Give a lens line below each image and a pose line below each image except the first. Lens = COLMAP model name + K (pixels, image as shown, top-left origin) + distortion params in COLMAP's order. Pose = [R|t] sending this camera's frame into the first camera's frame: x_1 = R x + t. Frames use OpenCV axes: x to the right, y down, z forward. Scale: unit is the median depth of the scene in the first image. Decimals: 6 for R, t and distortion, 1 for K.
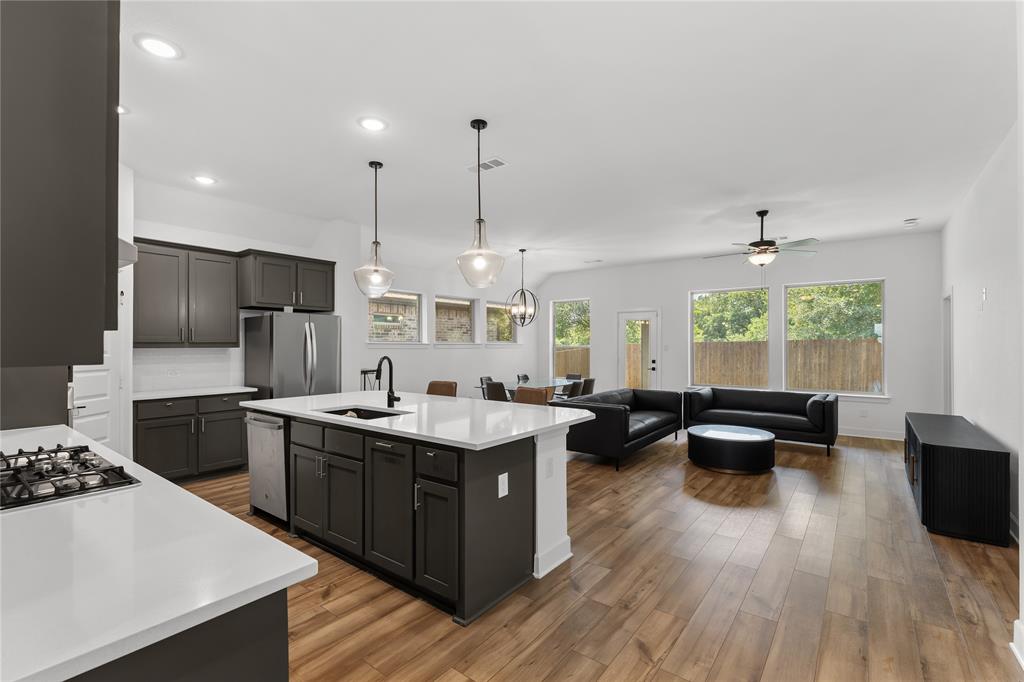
lens RADIAL K [[453.9, 0, 513.1], [0, 453.9, 343.7], [0, 0, 1]] dist [-0.001713, -0.001251]
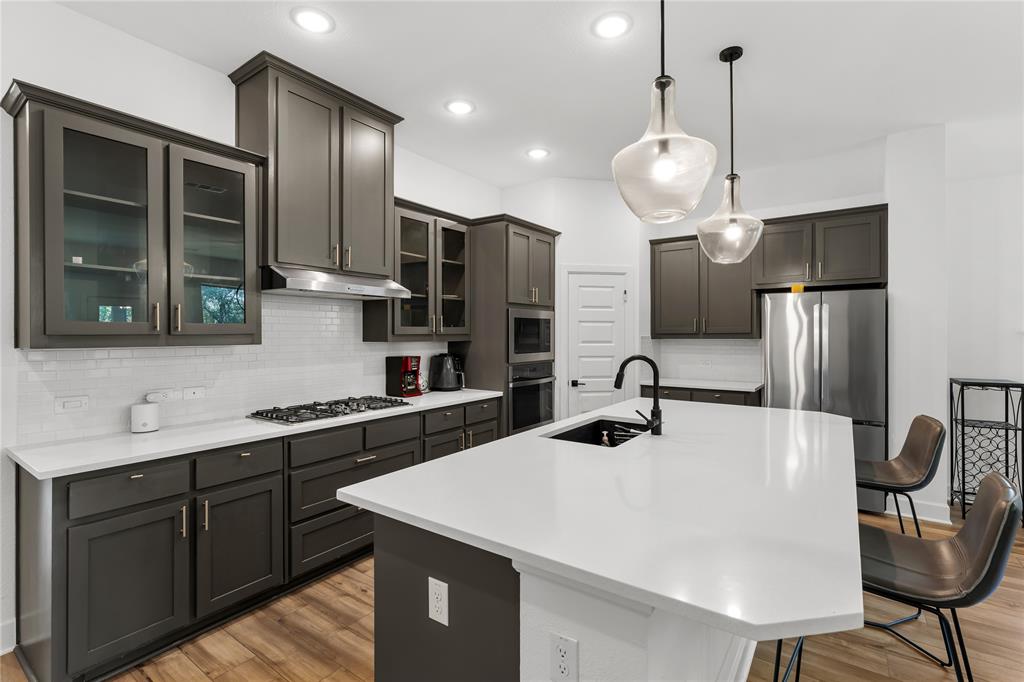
lens RADIAL K [[457.1, 0, 507.0], [0, 457.1, 333.3], [0, 0, 1]] dist [-0.008080, 0.003721]
pose [[0.040515, -0.002805, -0.999175, 0.223504], [0.006018, 0.999979, -0.002564, -0.002164], [0.999161, -0.005909, 0.040531, 0.453419]]
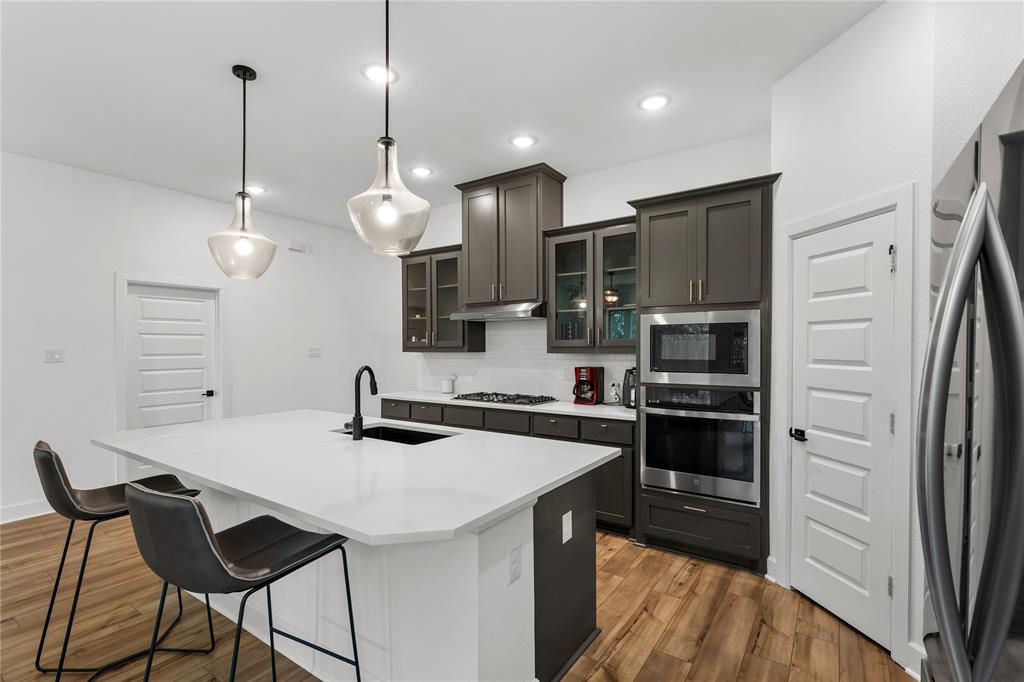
lens RADIAL K [[457.1, 0, 532.2], [0, 457.1, 354.4], [0, 0, 1]] dist [-0.008080, 0.003721]
pose [[-0.996171, 0.002859, -0.087379, -0.292162], [0.001842, 0.999930, 0.011720, 0.000089], [0.087406, 0.011514, -0.996106, 1.040967]]
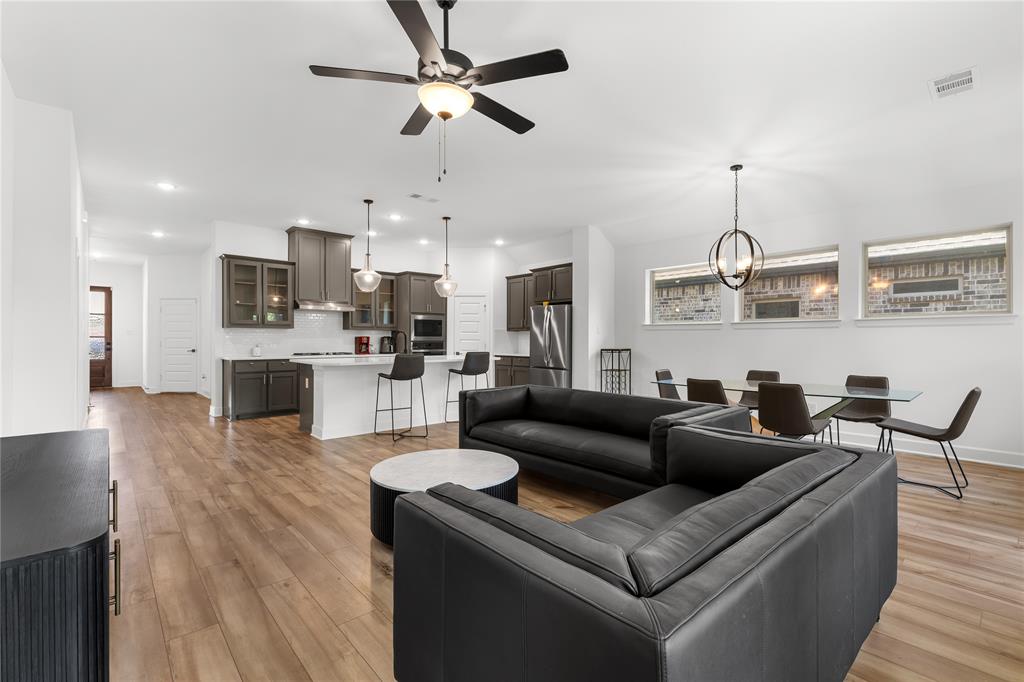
lens RADIAL K [[457.1, 0, 517.6], [0, 457.1, 340.4], [0, 0, 1]] dist [-0.008080, 0.003721]
pose [[-0.182226, 0.000384, -0.983257, 0.925626], [0.001298, 0.999999, 0.000150, 0.041417], [0.983256, -0.001249, -0.182227, 1.097875]]
